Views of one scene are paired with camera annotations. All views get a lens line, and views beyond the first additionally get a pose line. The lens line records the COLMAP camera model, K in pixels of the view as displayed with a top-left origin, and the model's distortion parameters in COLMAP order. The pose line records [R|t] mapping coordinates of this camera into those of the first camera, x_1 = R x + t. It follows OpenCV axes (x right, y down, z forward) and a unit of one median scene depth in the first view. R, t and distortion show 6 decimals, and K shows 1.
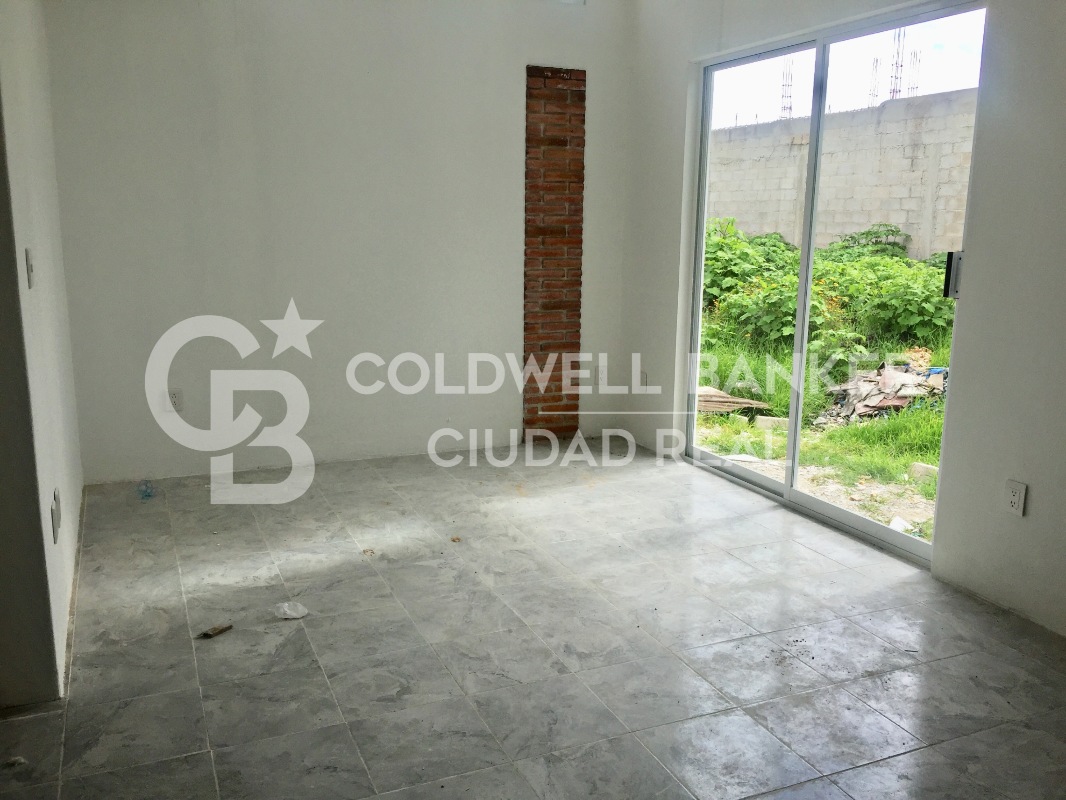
lens RADIAL K [[904.1, 0, 533.0], [0, 904.1, 400.0], [0, 0, 1]] dist [0.012506, -0.098145]
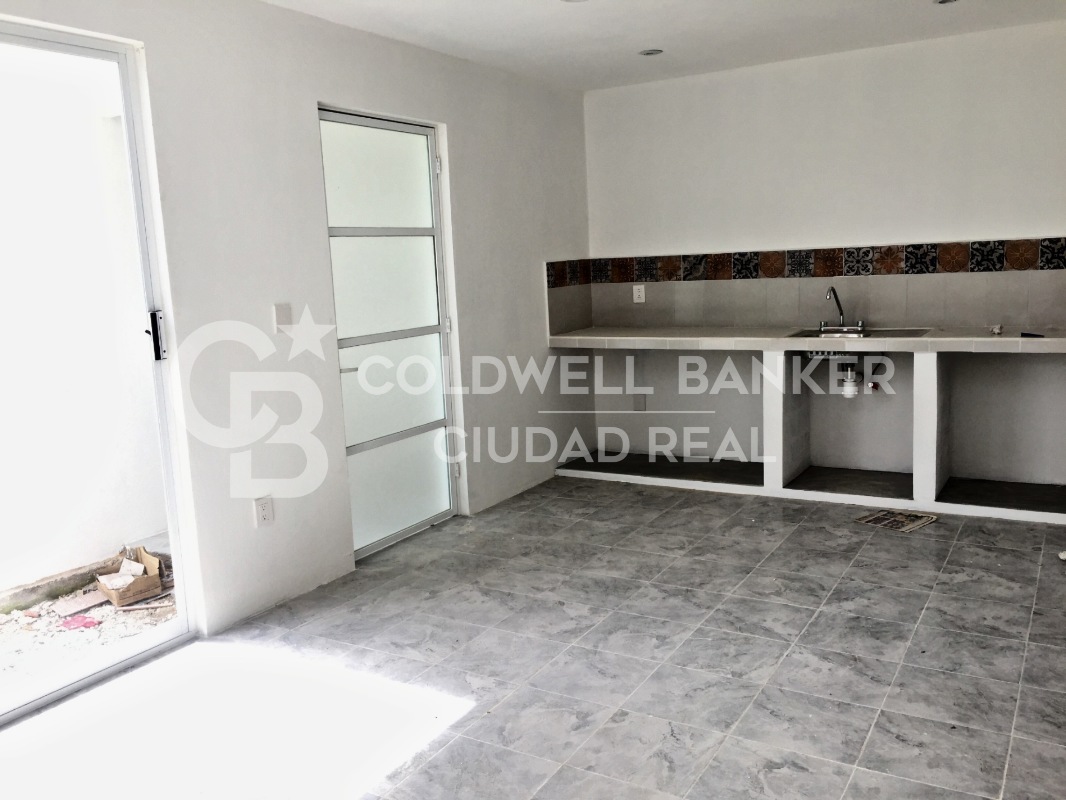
lens RADIAL K [[904.1, 0, 533.0], [0, 904.1, 400.0], [0, 0, 1]] dist [0.012506, -0.098145]
pose [[-0.570208, -0.112777, 0.813722, -0.712072], [0.208440, 0.938255, 0.276098, -0.328869], [-0.794617, 0.327046, -0.511494, 1.558809]]
